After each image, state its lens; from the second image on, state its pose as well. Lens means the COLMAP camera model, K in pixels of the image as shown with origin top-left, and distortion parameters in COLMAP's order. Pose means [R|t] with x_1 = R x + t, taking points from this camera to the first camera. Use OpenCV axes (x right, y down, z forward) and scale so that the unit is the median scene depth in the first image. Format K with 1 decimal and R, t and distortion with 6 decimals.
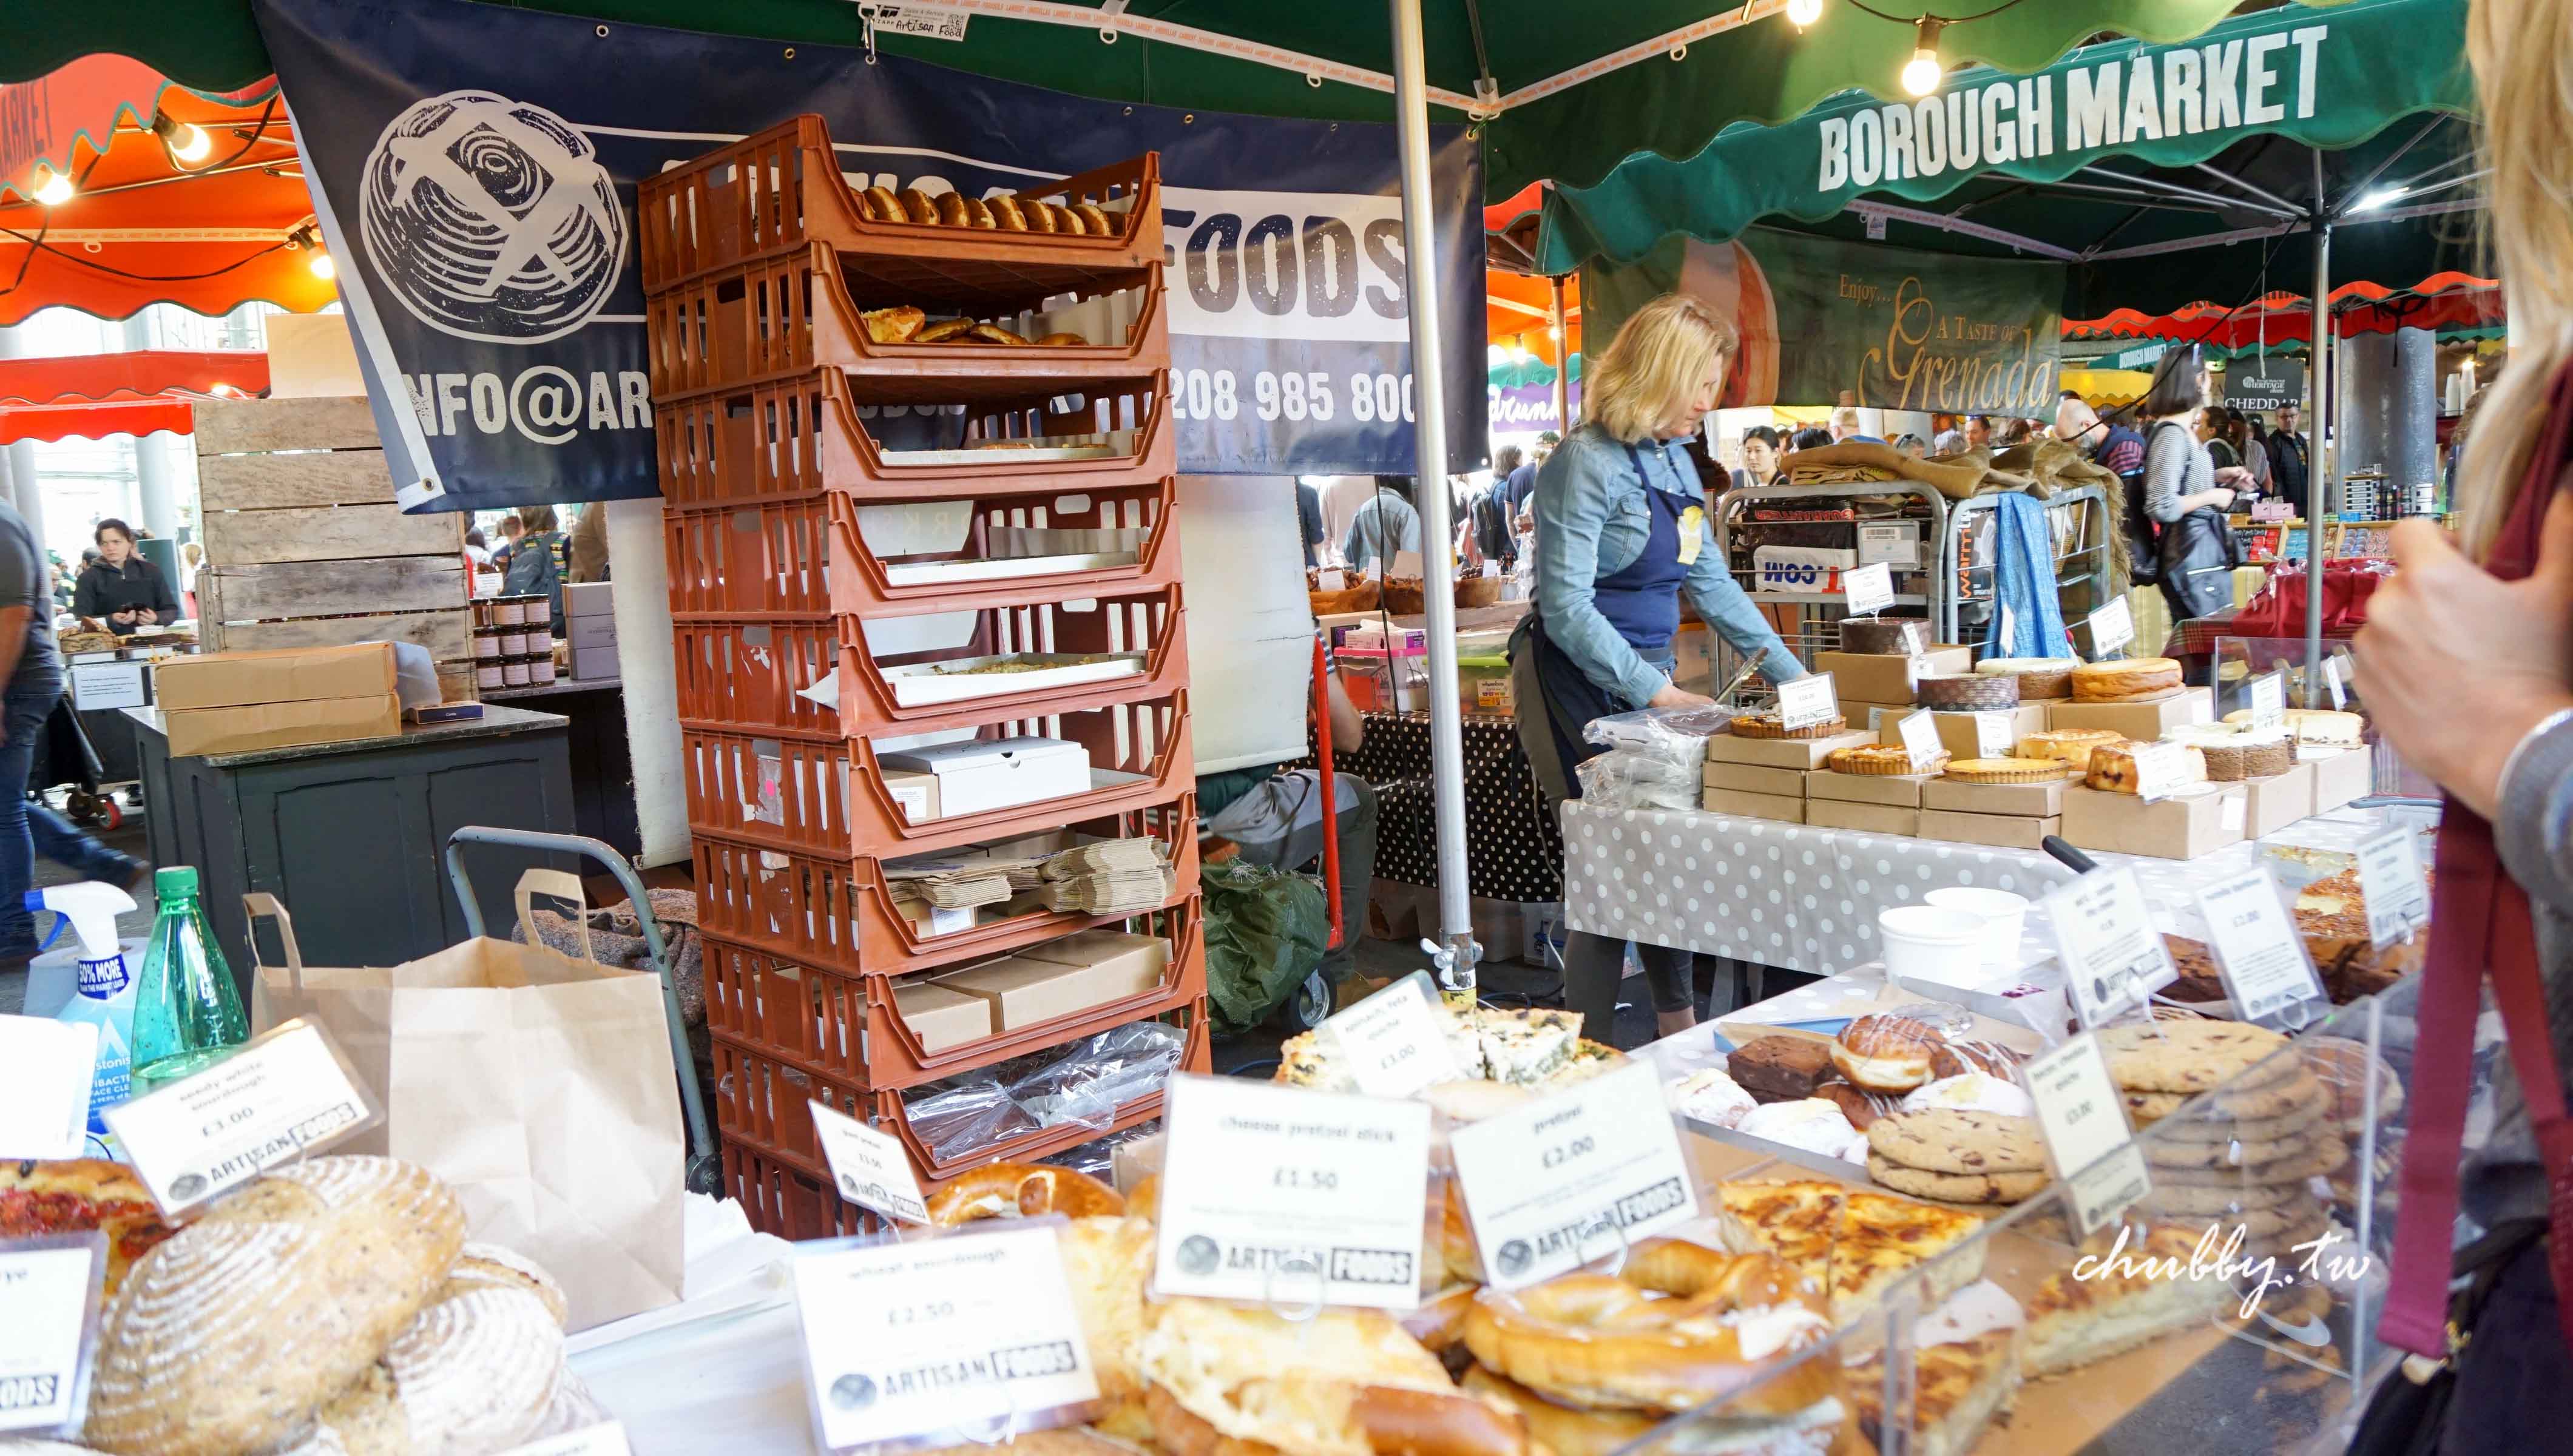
lens RADIAL K [[1791.9, 0, 1286.5], [0, 1791.9, 728.0], [0, 0, 1]] dist [-0.126416, 0.096825]
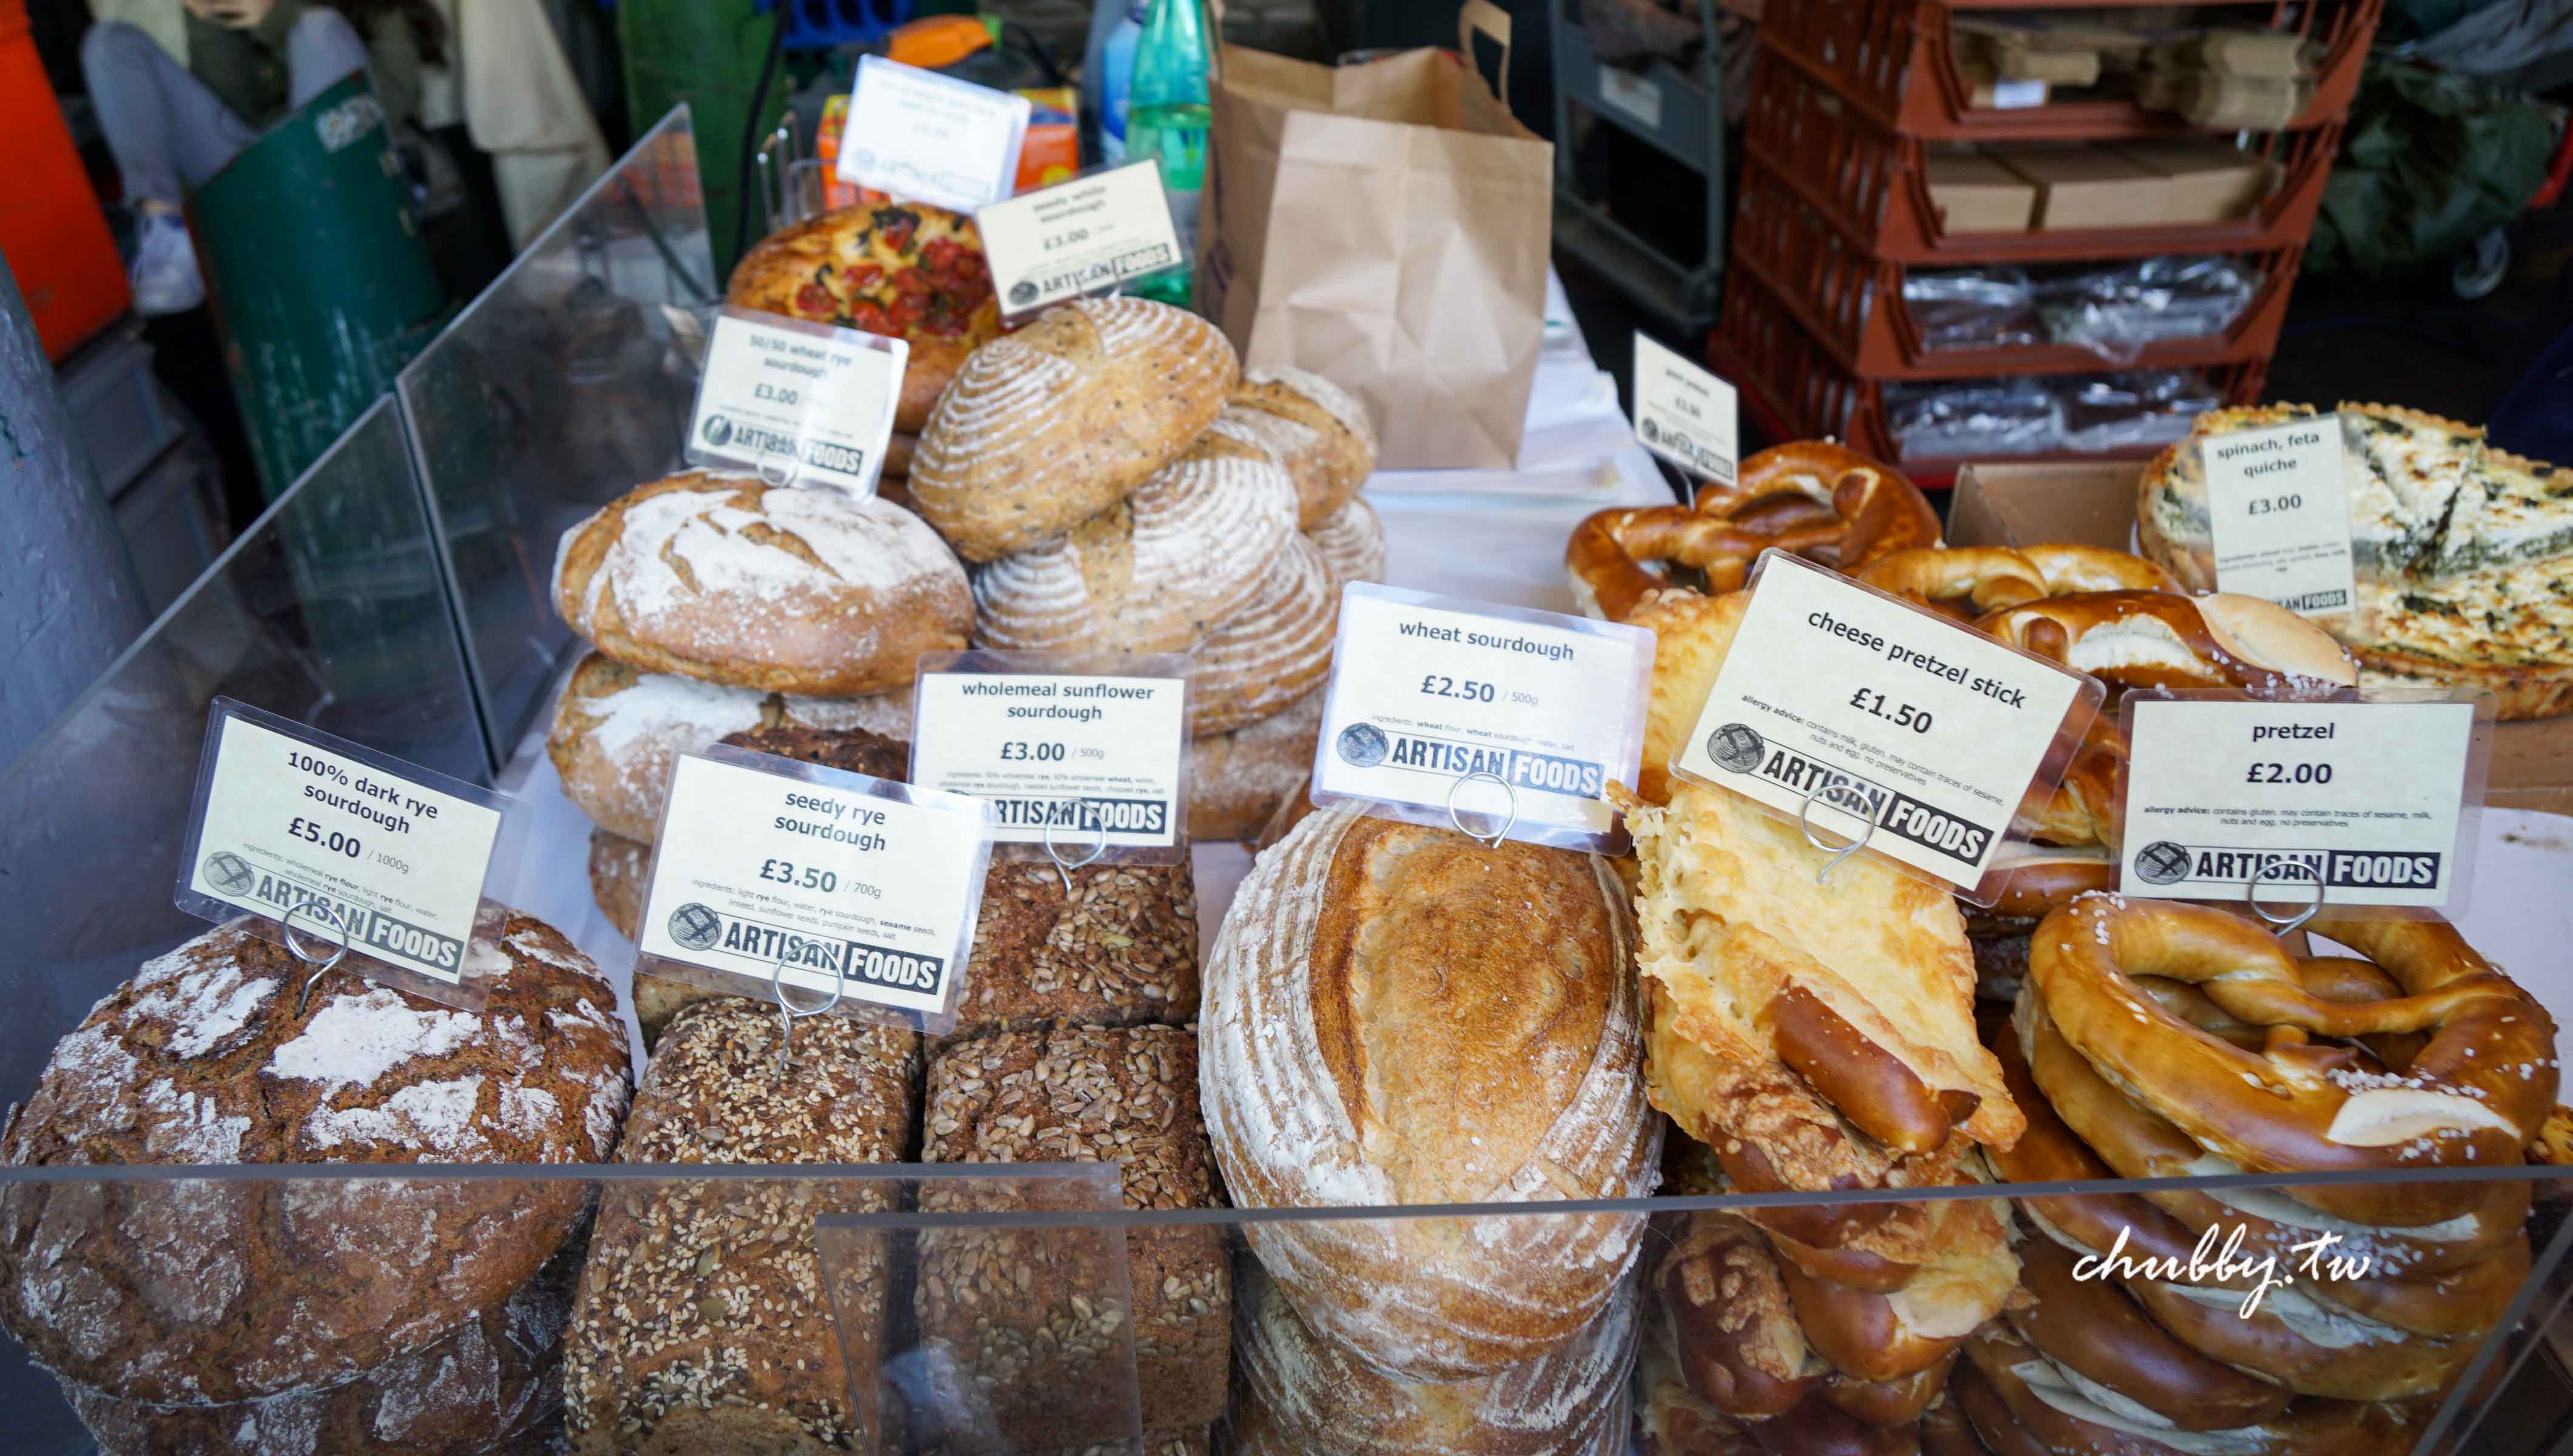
lens RADIAL K [[1791.9, 0, 1286.5], [0, 1791.9, 728.0], [0, 0, 1]] dist [-0.126416, 0.096825]
pose [[0.800120, 0.384904, -0.460061, 0.127946], [-0.108757, 0.847350, 0.519778, -0.106729], [0.589898, -0.365850, 0.719843, 0.175363]]
